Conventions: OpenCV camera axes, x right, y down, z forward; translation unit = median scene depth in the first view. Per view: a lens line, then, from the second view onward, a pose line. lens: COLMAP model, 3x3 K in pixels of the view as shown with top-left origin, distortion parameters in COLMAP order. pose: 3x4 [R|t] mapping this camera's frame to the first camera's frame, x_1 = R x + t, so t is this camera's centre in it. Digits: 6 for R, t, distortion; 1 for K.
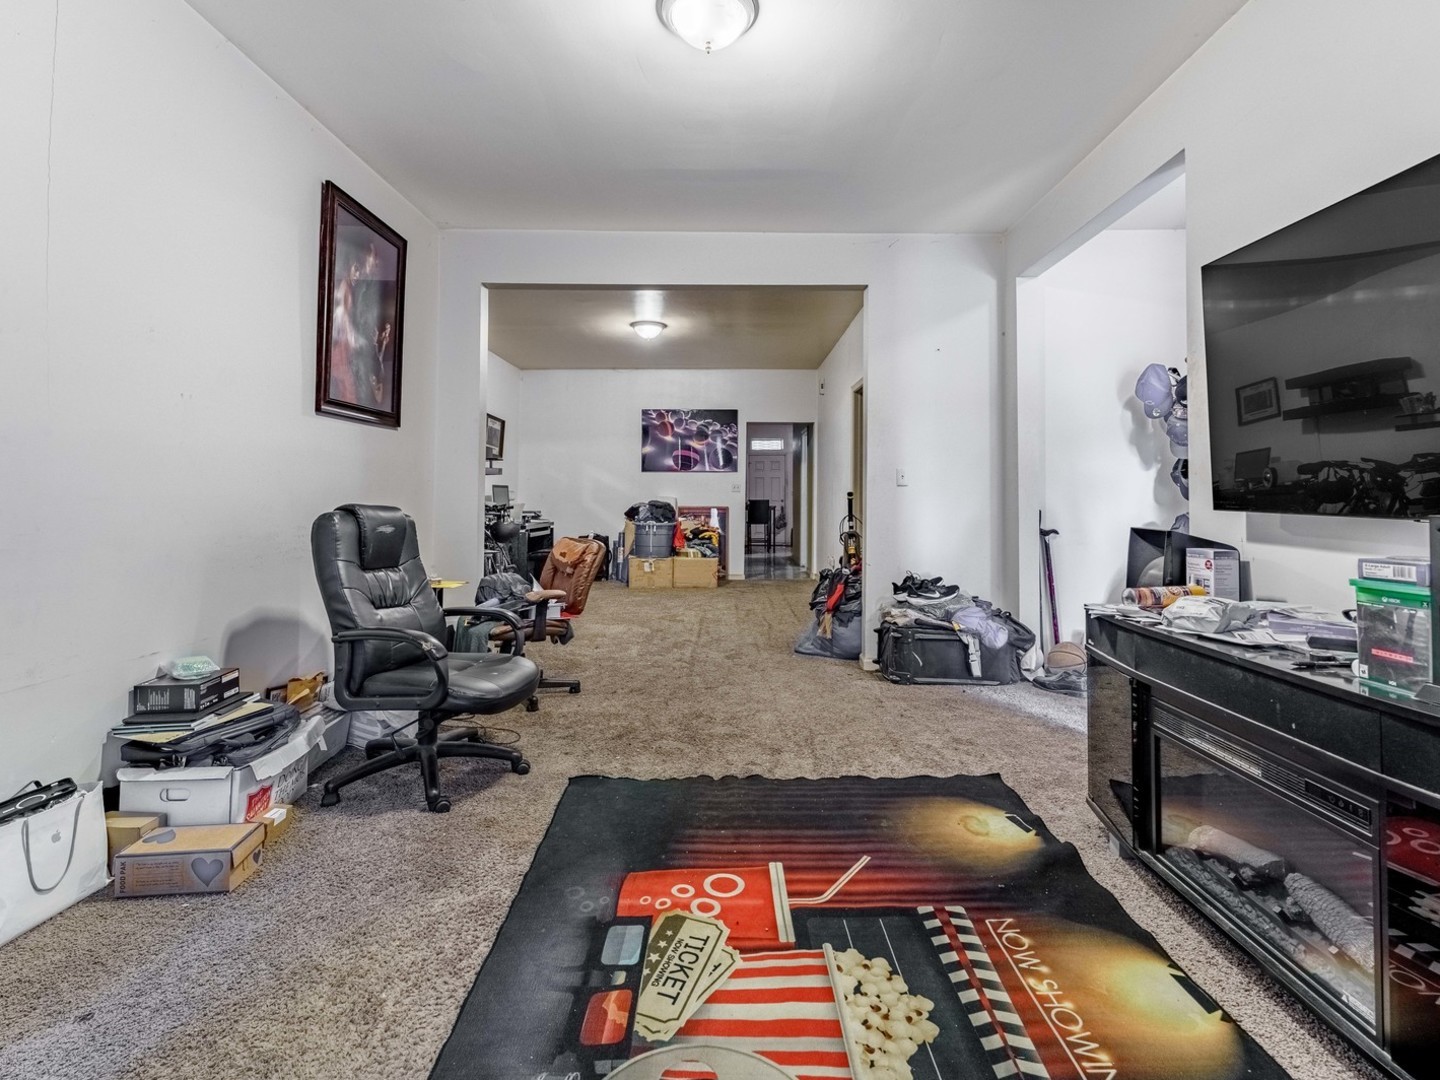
lens RADIAL K [[675.0, 0, 767.8], [0, 675.0, 474.3], [0, 0, 1]] dist [0.001072, 0.000255]
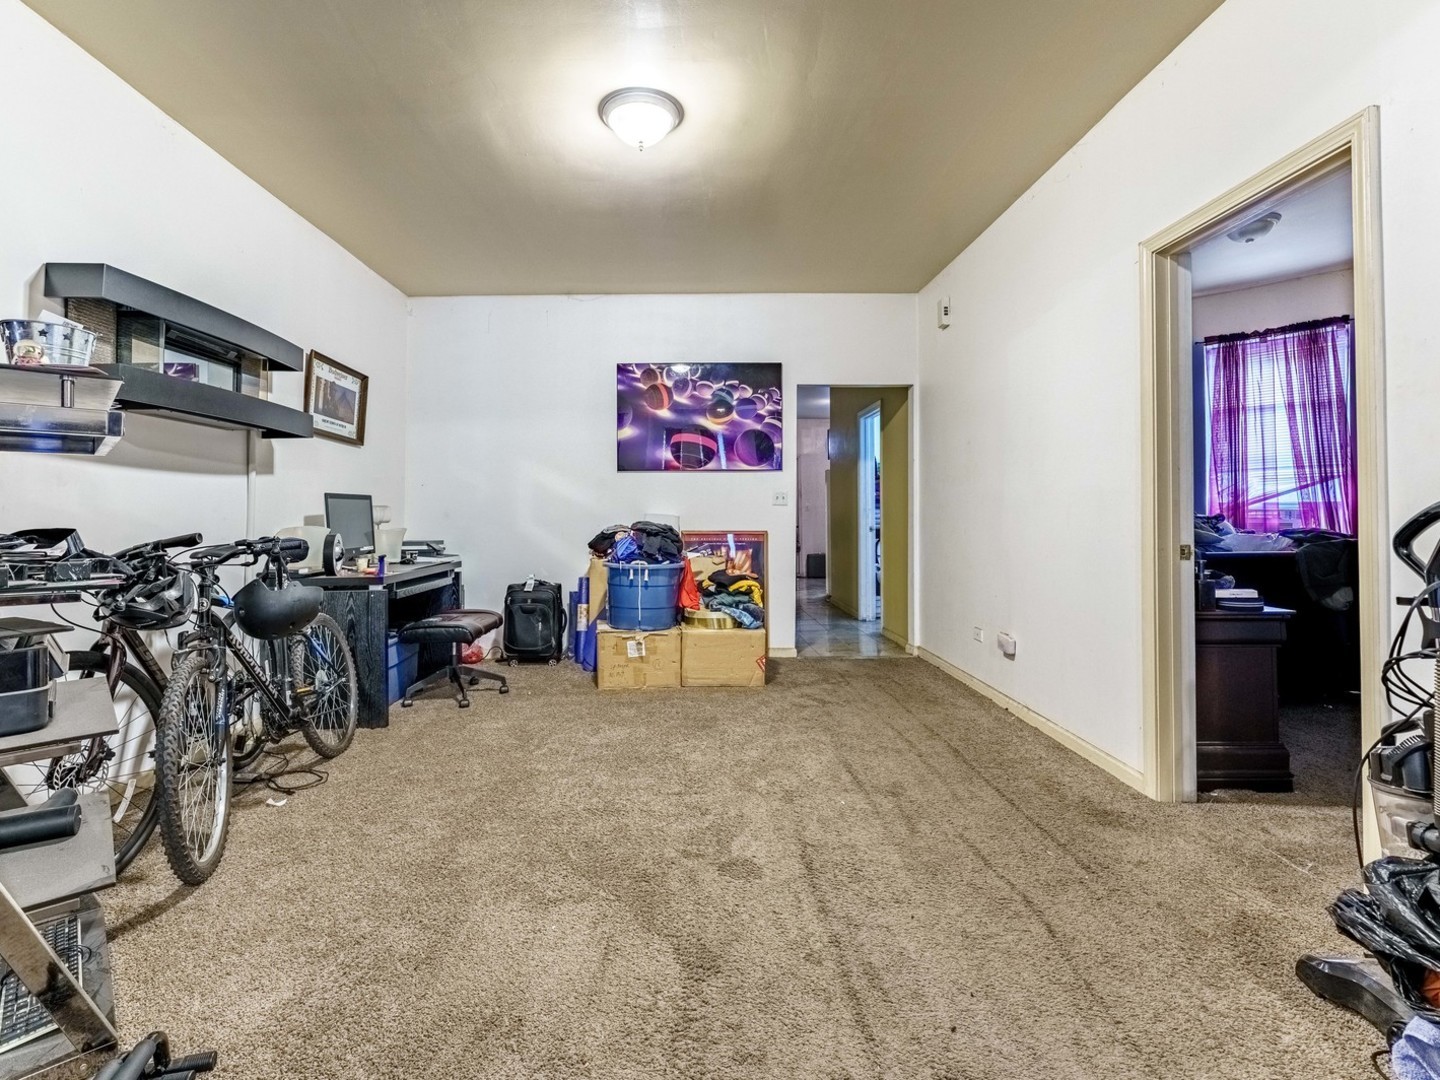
lens RADIAL K [[675.0, 0, 713.6], [0, 675.0, 502.9], [0, 0, 1]] dist [0.001072, 0.000255]
pose [[0.999675, -0.005660, -0.024867, -0.093102], [0.006085, 0.999836, 0.017071, 0.014124], [0.024766, -0.017217, 0.999545, 0.437015]]
